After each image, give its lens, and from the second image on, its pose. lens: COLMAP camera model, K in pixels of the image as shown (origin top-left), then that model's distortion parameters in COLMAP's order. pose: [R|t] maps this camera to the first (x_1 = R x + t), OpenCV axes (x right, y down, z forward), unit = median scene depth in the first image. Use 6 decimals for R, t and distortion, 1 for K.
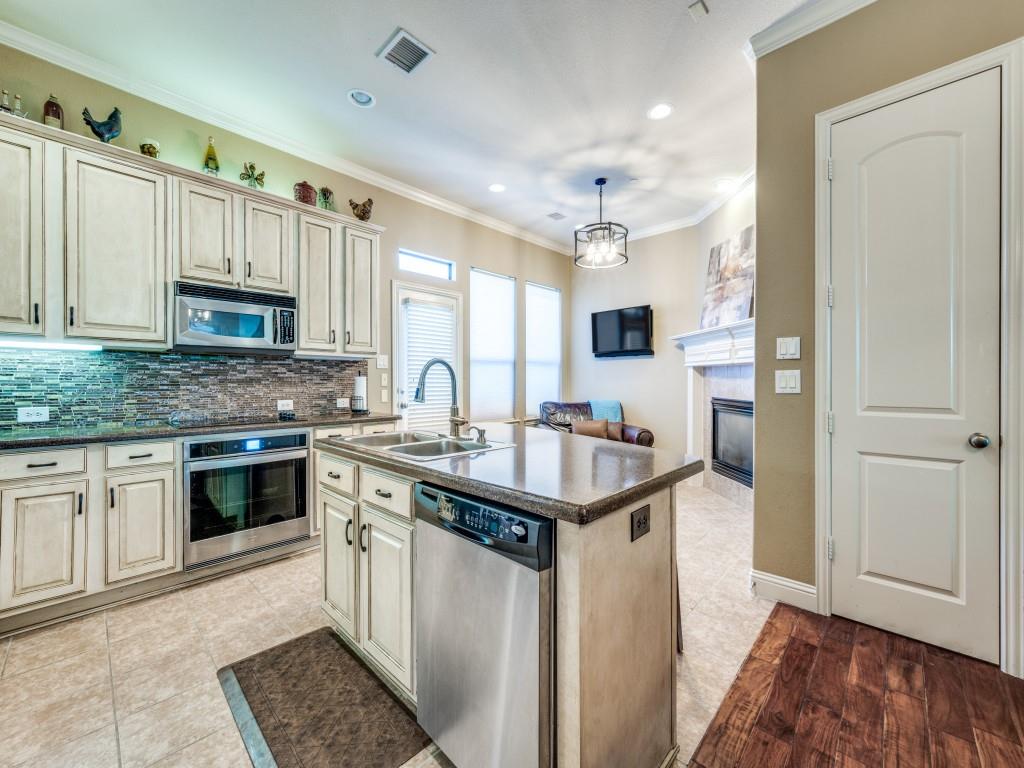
lens RADIAL K [[415.2, 0, 459.9], [0, 415.2, 383.6], [0, 0, 1]] dist [0.001134, -0.000289]
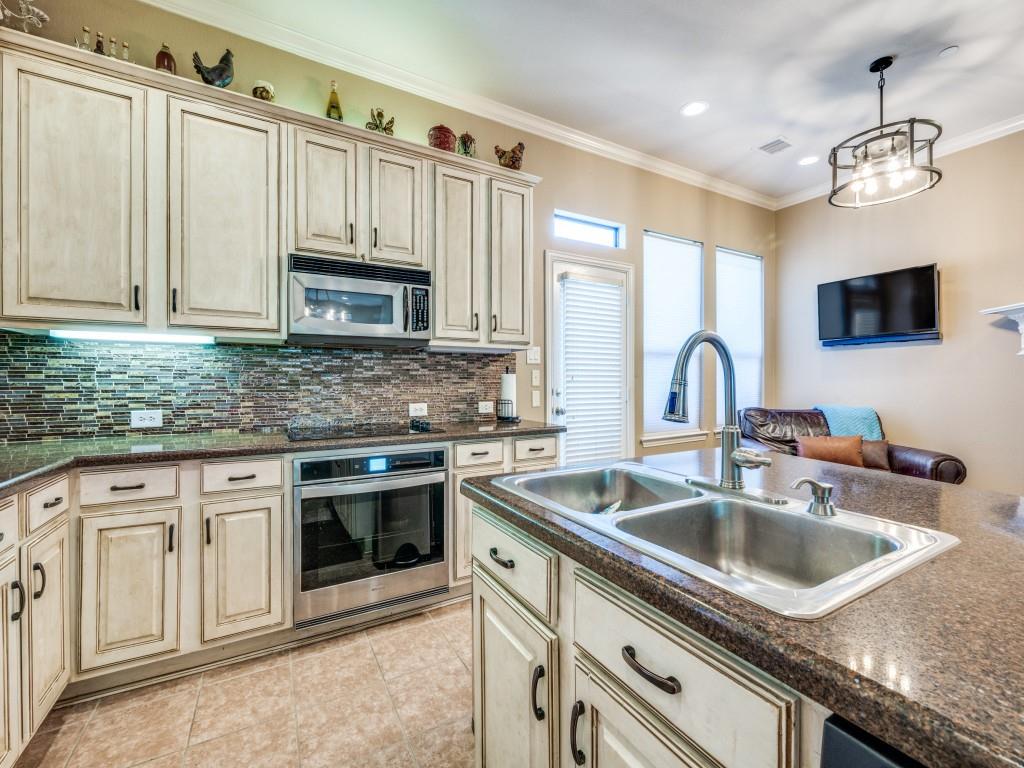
lens RADIAL K [[415.2, 0, 469.5], [0, 415.2, 384.5], [0, 0, 1]] dist [0.001134, -0.000289]
pose [[0.961072, 0.001646, -0.276295, -0.104582], [-0.000595, 0.999992, 0.003888, -0.000315], [0.276299, -0.003572, 0.961065, 0.257868]]
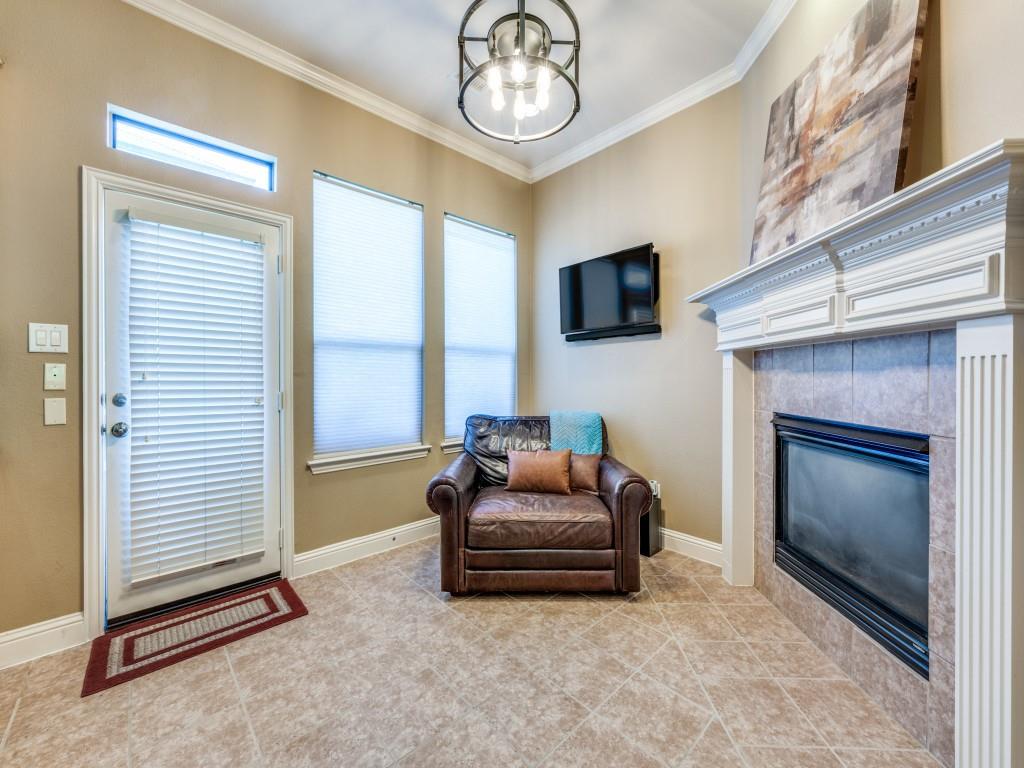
lens RADIAL K [[415.2, 0, 469.1], [0, 415.2, 382.7], [0, 0, 1]] dist [0.001134, -0.000289]
pose [[0.998896, -0.000524, -0.046977, 0.369885], [0.000403, 0.999997, -0.002580, -0.001243], [0.046979, 0.002558, 0.998893, 0.673138]]
